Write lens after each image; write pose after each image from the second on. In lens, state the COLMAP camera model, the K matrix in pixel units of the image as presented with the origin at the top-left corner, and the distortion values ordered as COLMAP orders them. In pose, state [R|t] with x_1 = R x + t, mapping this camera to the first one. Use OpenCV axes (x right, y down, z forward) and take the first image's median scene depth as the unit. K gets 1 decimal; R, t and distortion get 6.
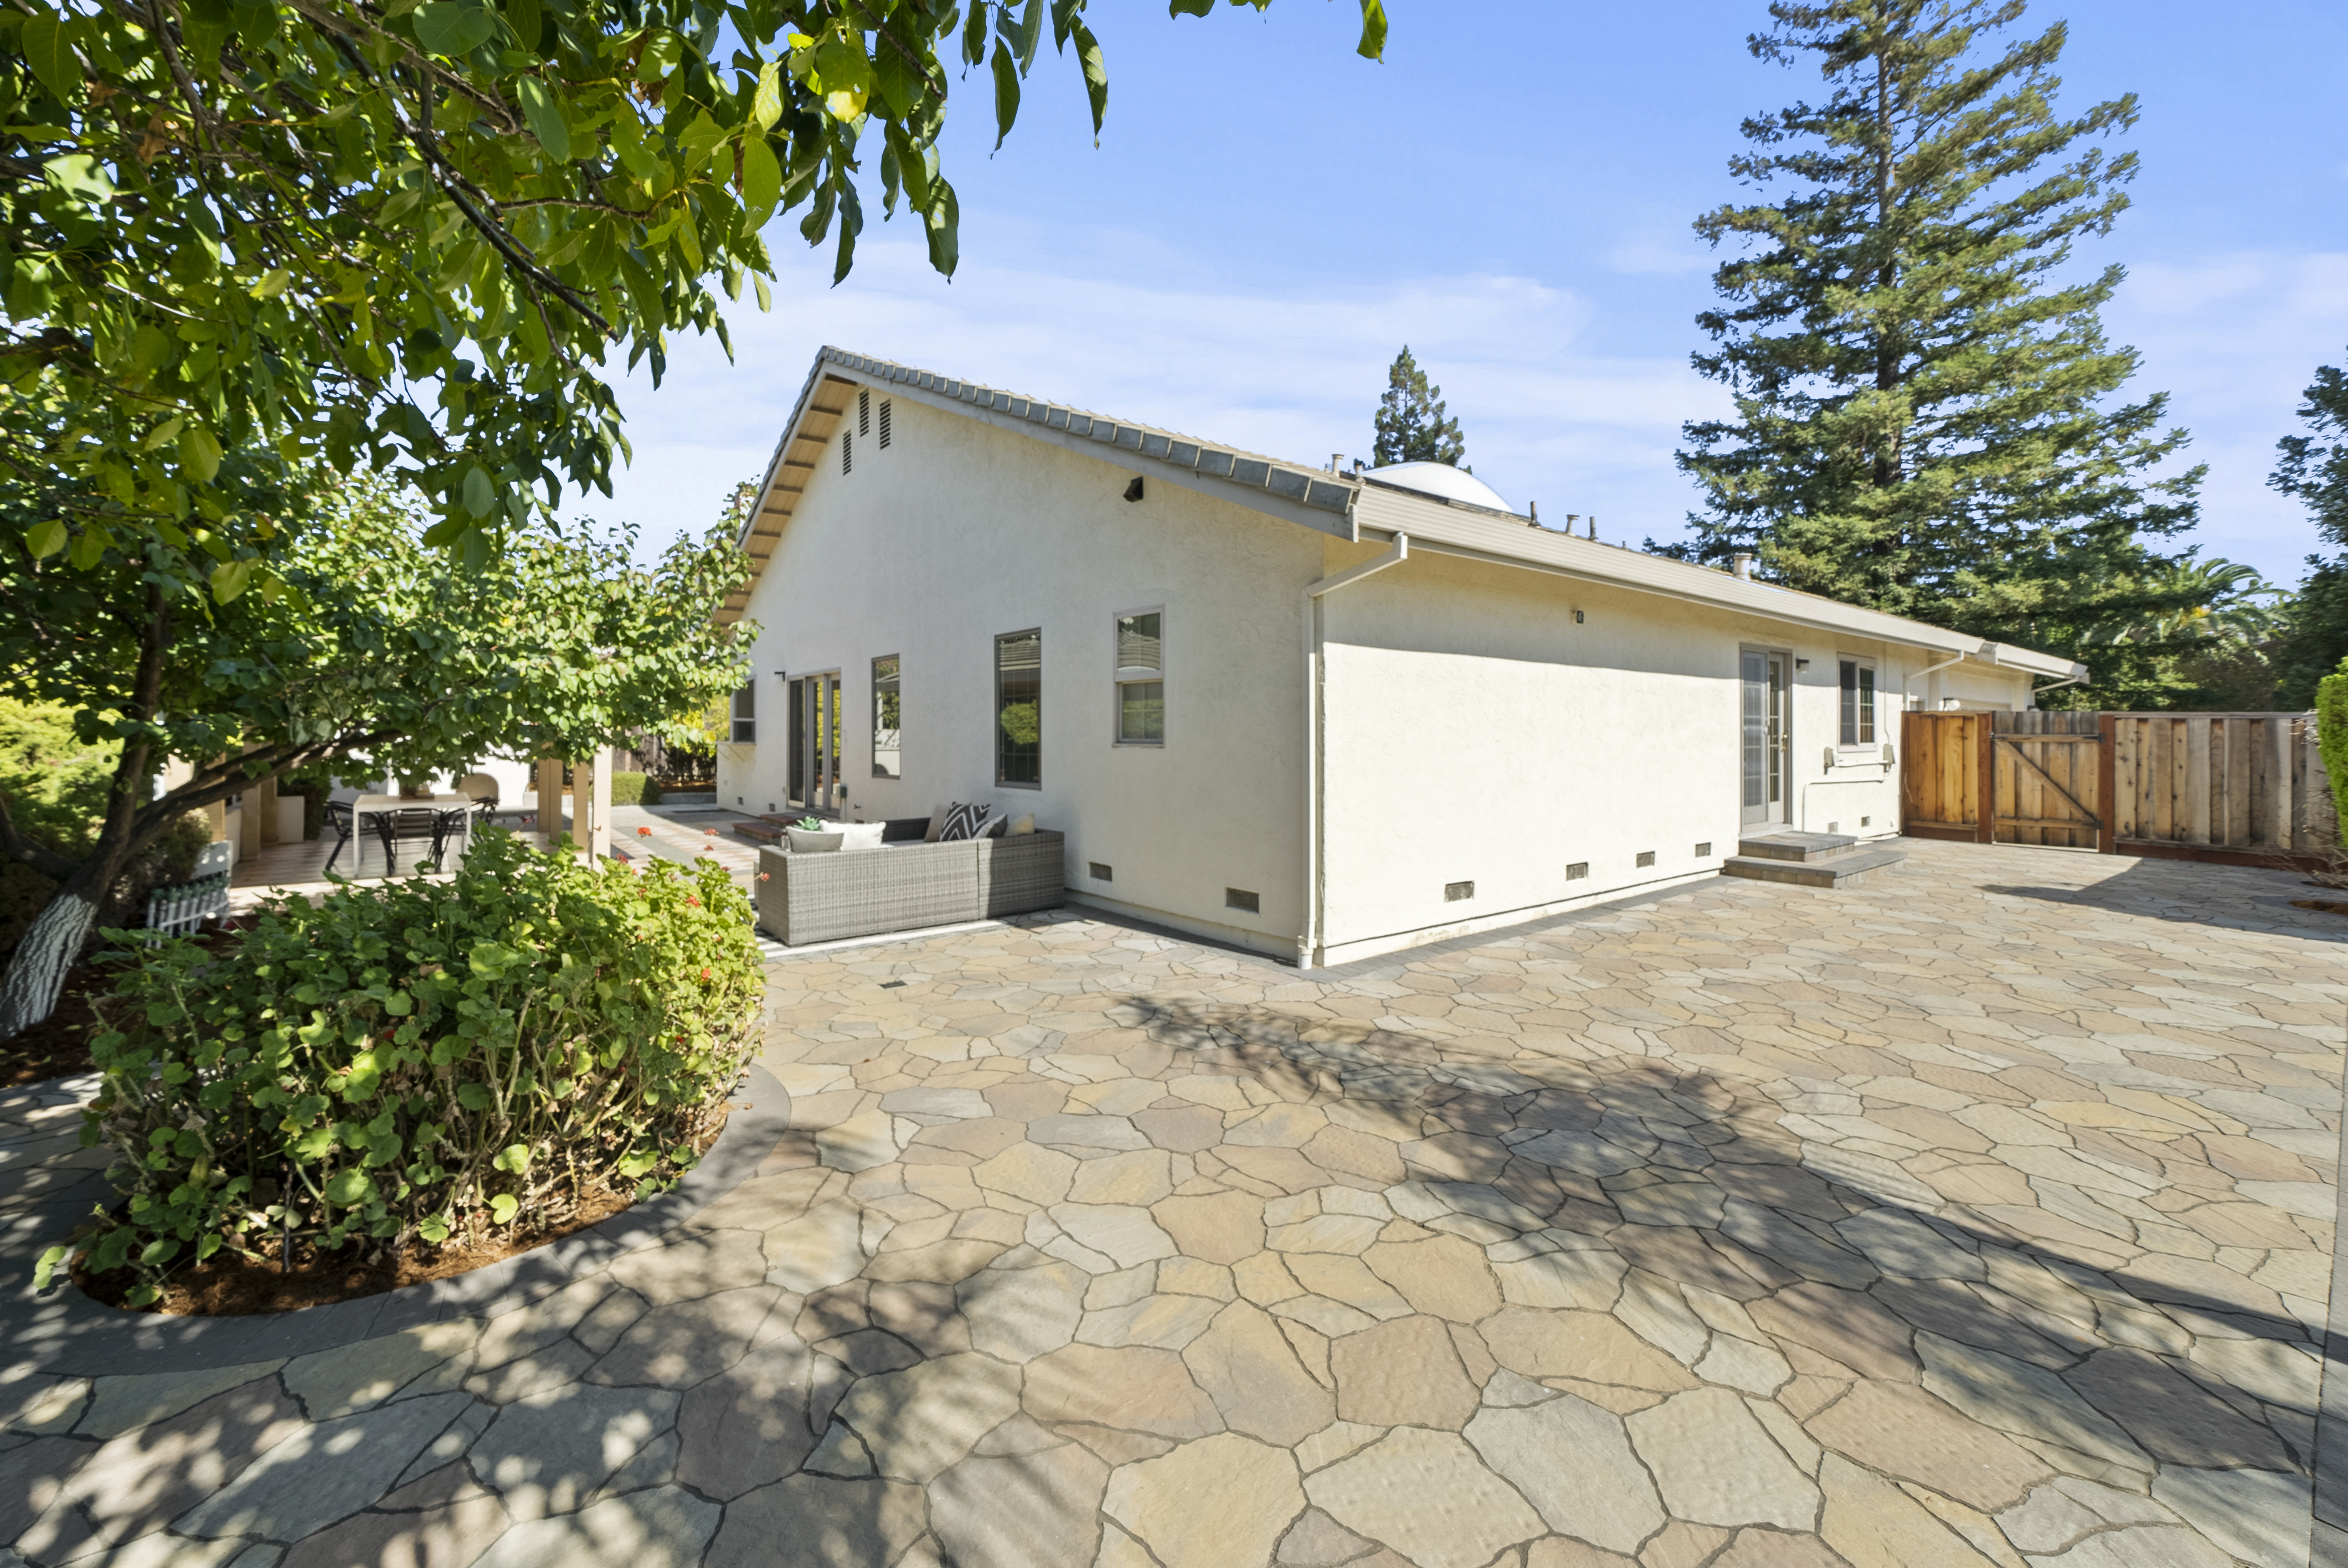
lens RADIAL K [[948.3, 0, 1182.0], [0, 948.3, 731.5], [0, 0, 1]] dist [-0.002397, -0.000322]
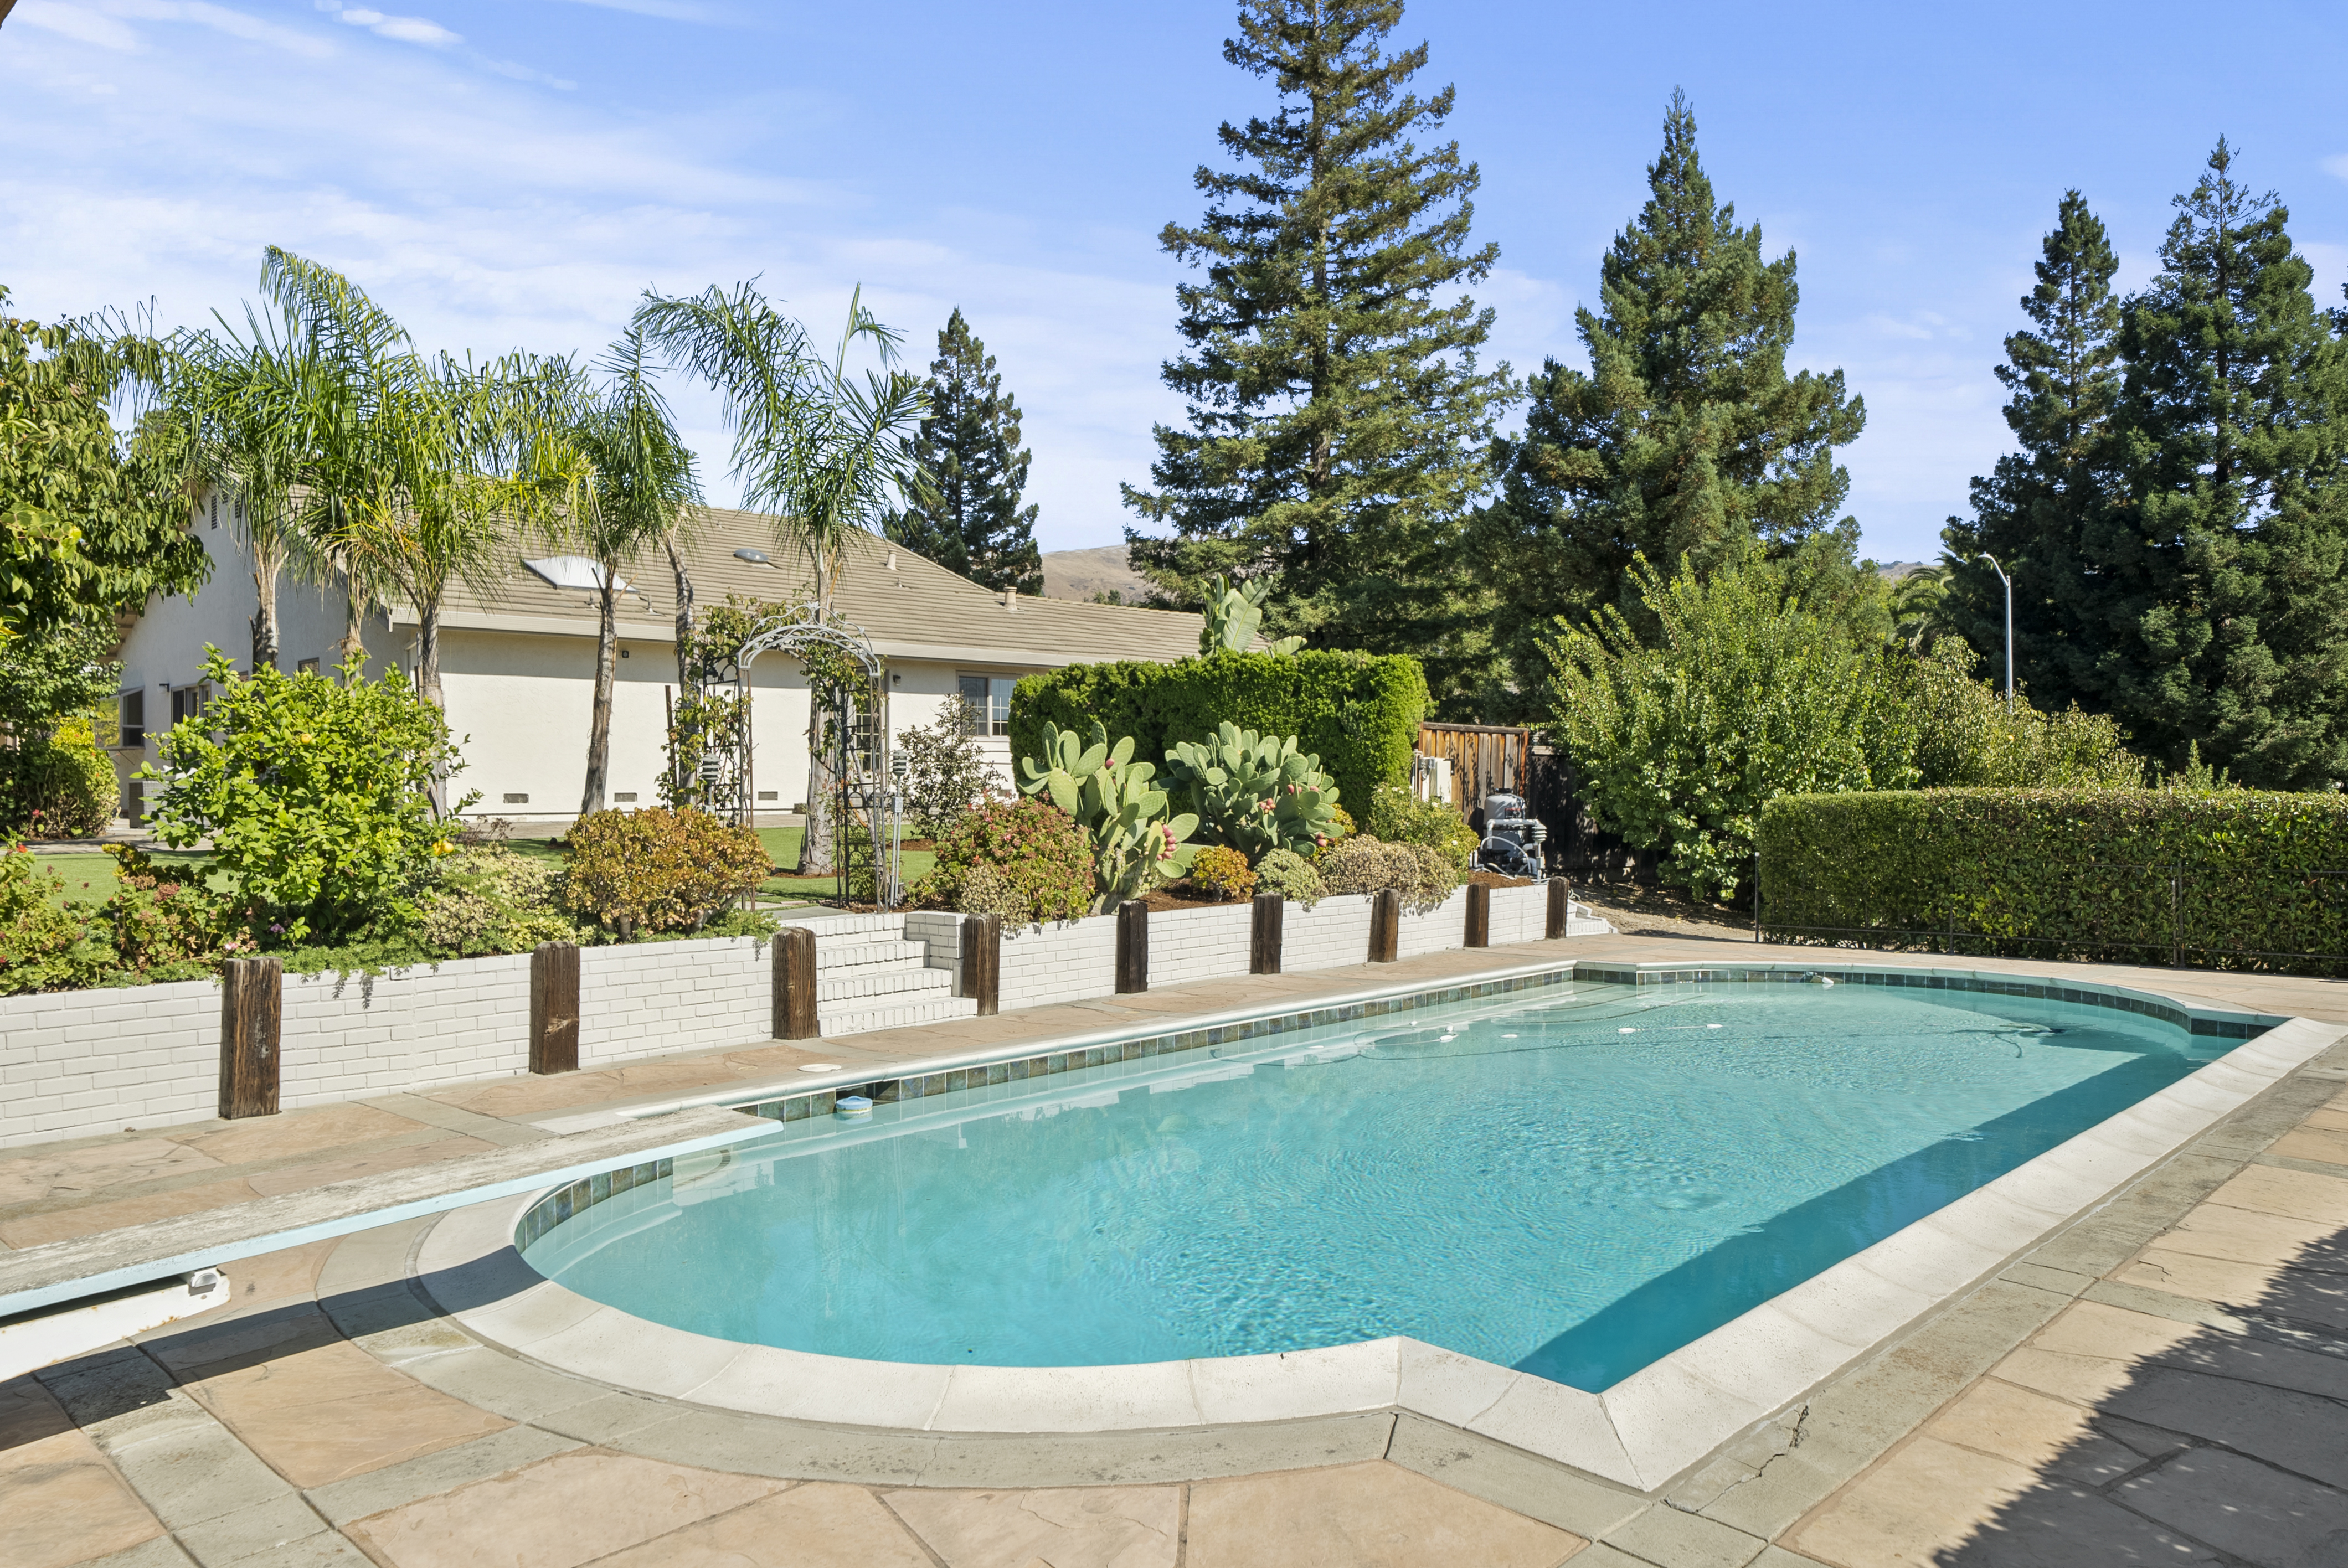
lens RADIAL K [[1582.0, 0, 1174.0], [0, 1582.0, 784.0], [0, 0, 1]] dist [0.002128, -0.001302]
pose [[0.991433, -0.008385, 0.130350, 0.594385], [0.007895, 0.999960, 0.004273, 0.067466], [-0.130380, -0.003207, 0.991459, -1.177445]]
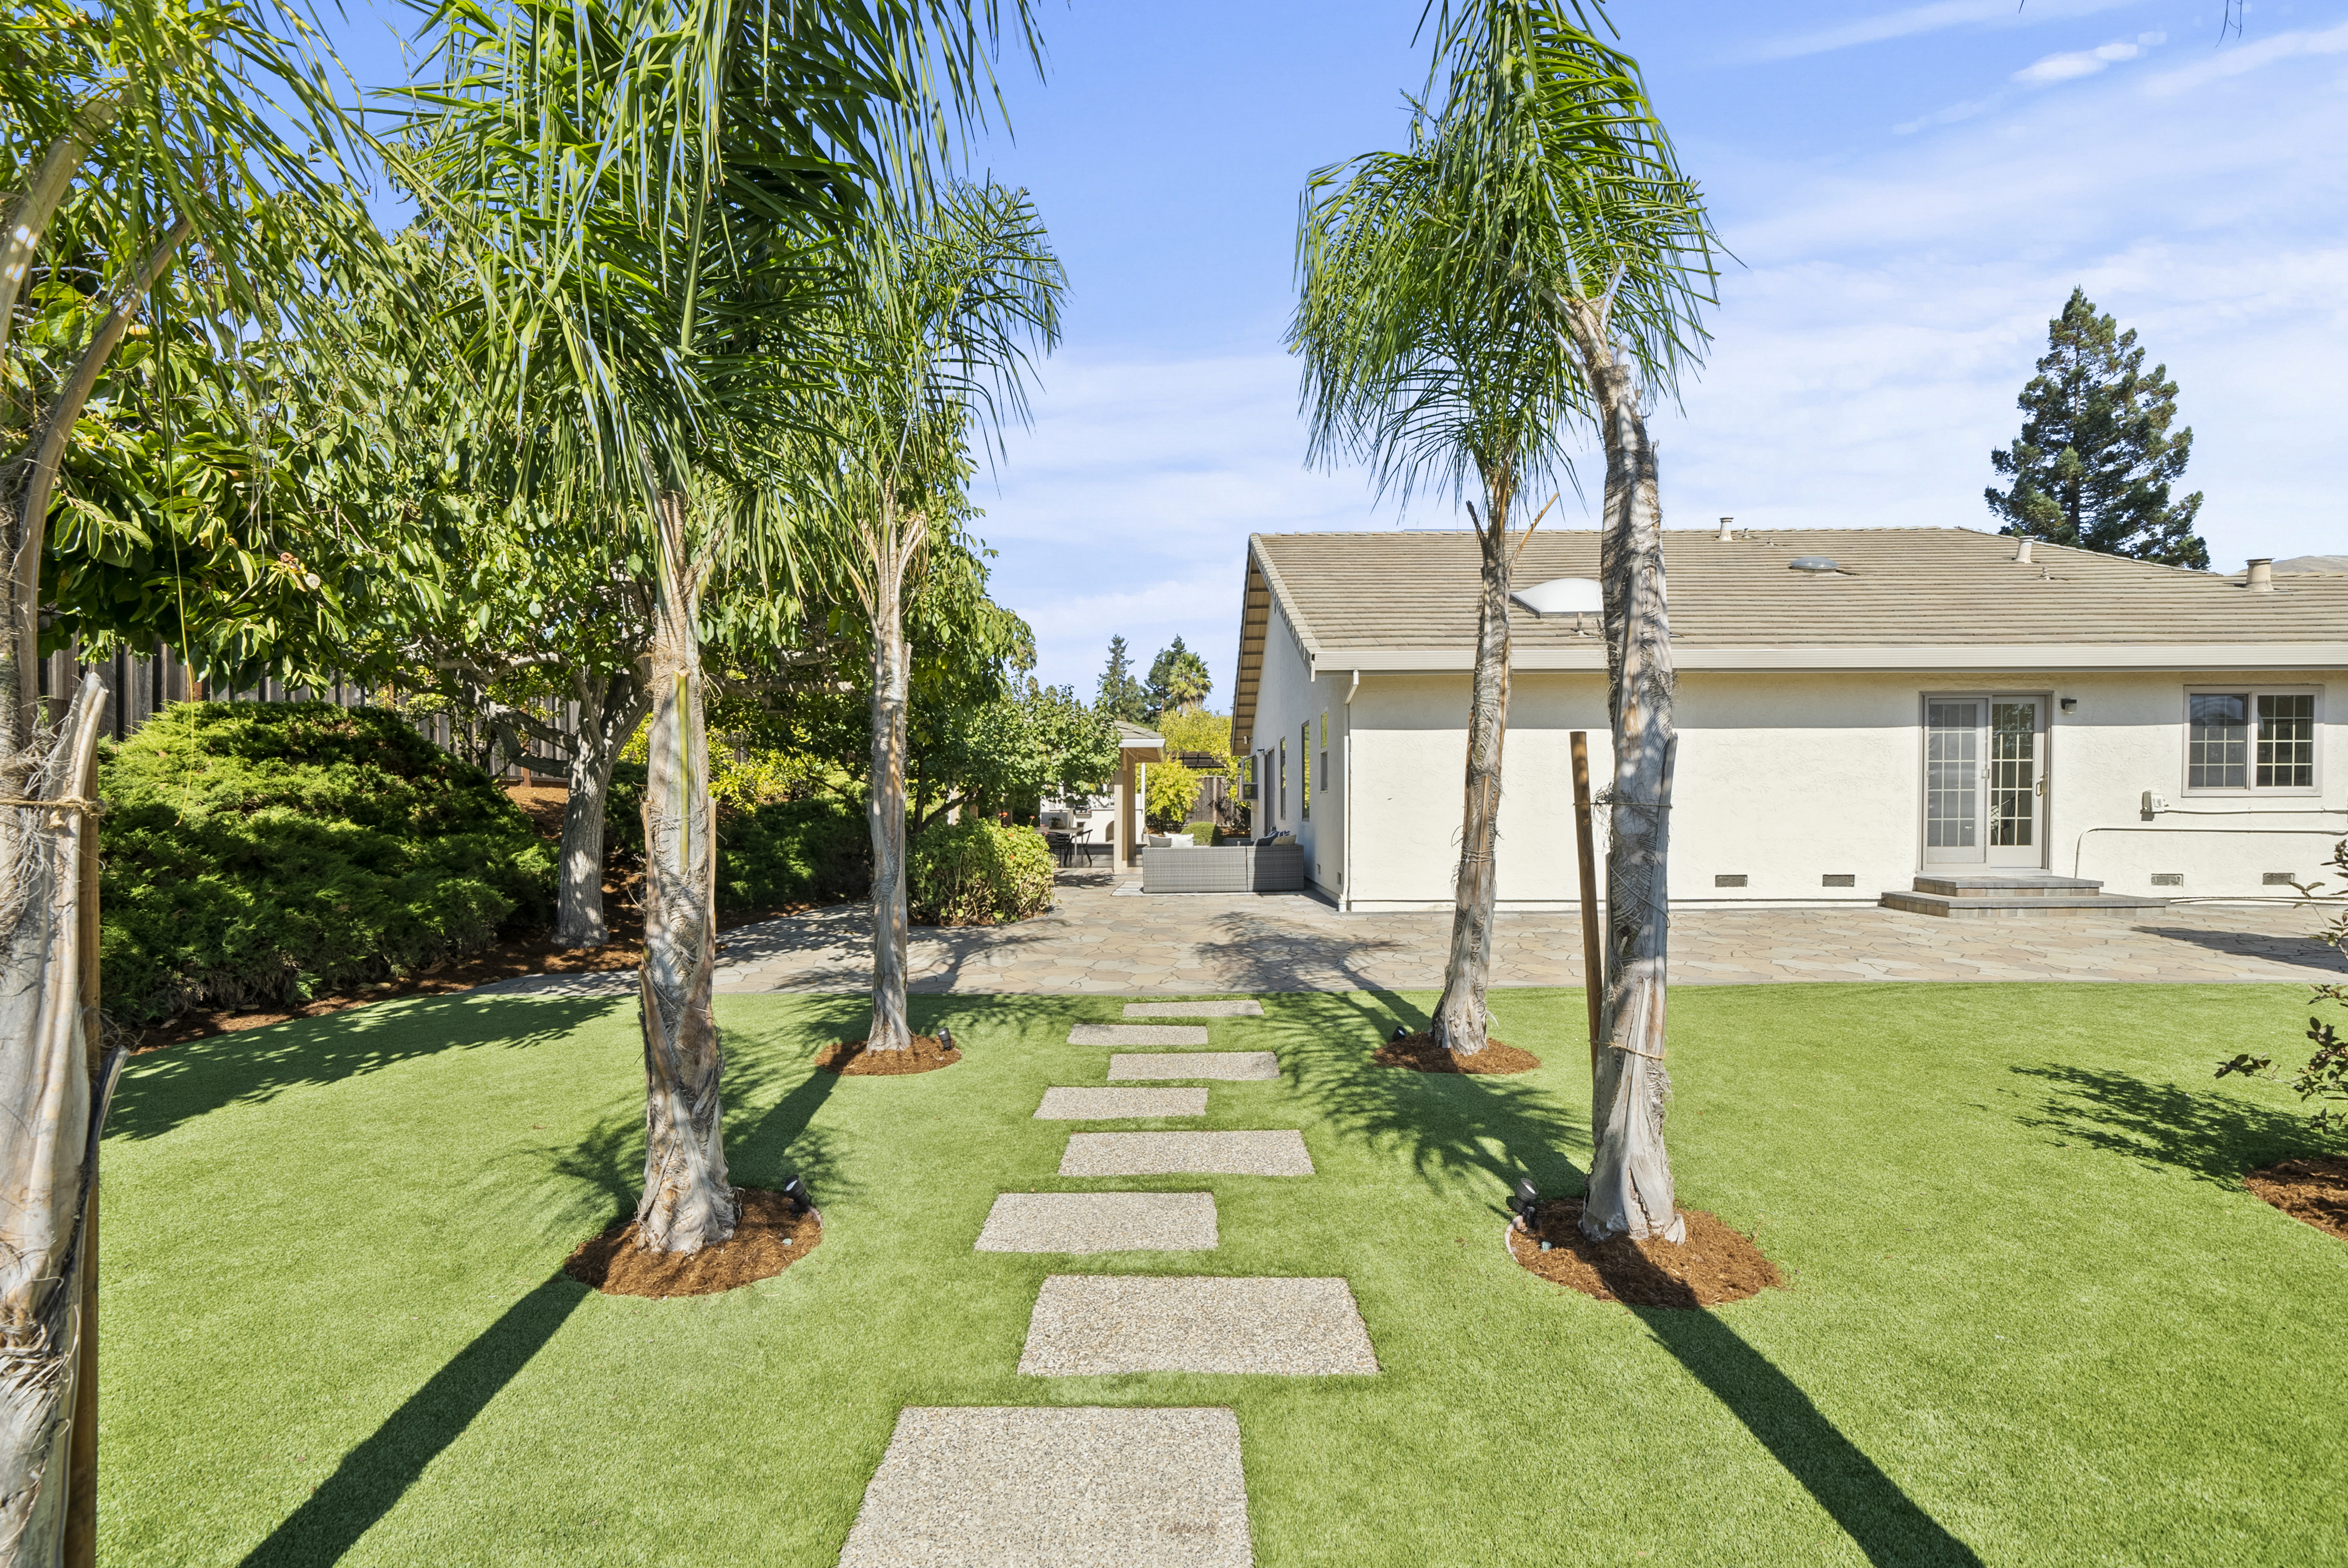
lens RADIAL K [[1020.2, 0, 1169.4], [0, 1020.2, 824.0], [0, 0, 1]] dist [-0.000308, -0.000377]
pose [[0.775320, 0.007867, -0.631520, 0.470268], [0.006800, 0.999760, 0.020803, 0.017734], [0.631533, -0.020424, 0.775080, -0.300638]]
